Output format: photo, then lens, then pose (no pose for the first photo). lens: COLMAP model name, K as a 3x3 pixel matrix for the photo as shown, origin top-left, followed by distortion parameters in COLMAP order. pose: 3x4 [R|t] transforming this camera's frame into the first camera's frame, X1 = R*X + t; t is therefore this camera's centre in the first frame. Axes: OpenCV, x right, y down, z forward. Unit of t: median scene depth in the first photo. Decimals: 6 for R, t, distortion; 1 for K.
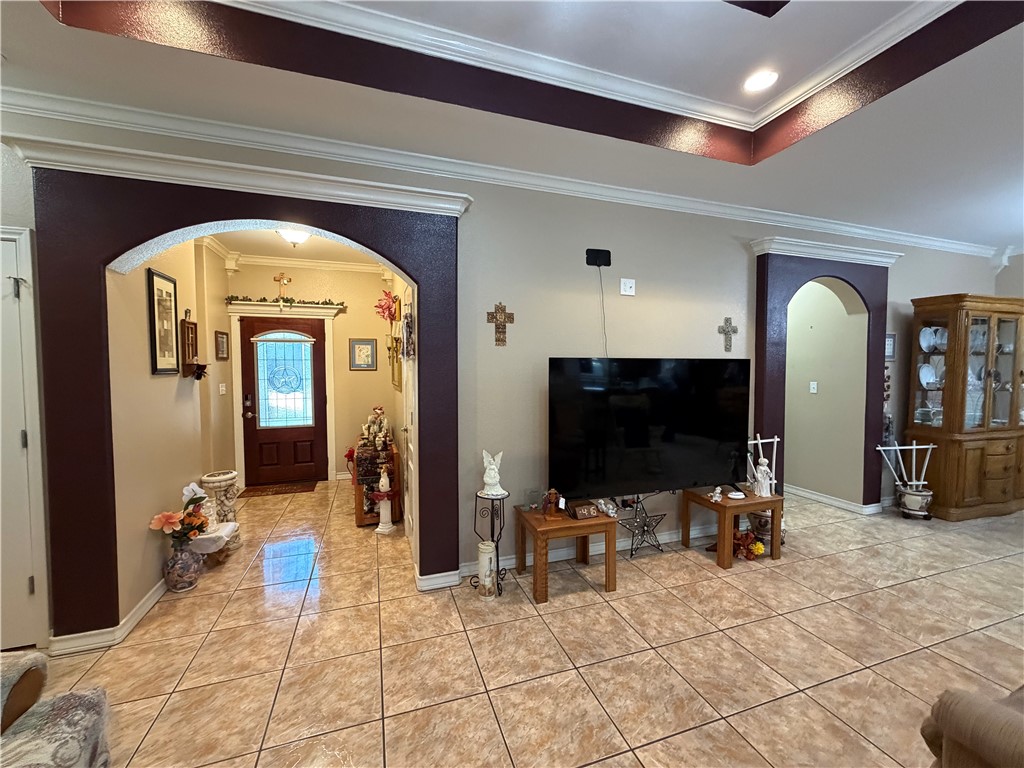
lens RADIAL K [[407.9, 0, 509.2], [0, 407.9, 385.8], [0, 0, 1]] dist [-0.000790, 0.000627]
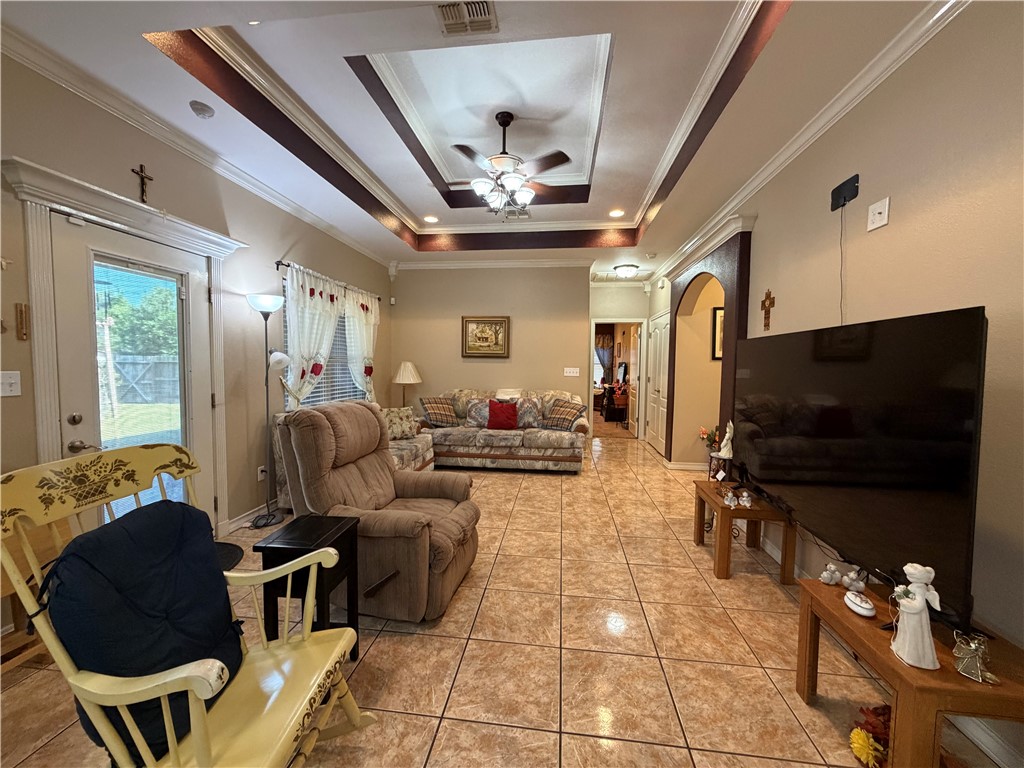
lens RADIAL K [[407.9, 0, 509.2], [0, 407.9, 385.8], [0, 0, 1]] dist [-0.000790, 0.000627]
pose [[-0.432833, 0.045722, -0.900314, 1.330417], [-0.053289, 0.995669, 0.076184, 0.000239], [0.899898, 0.080951, -0.428522, 0.937779]]
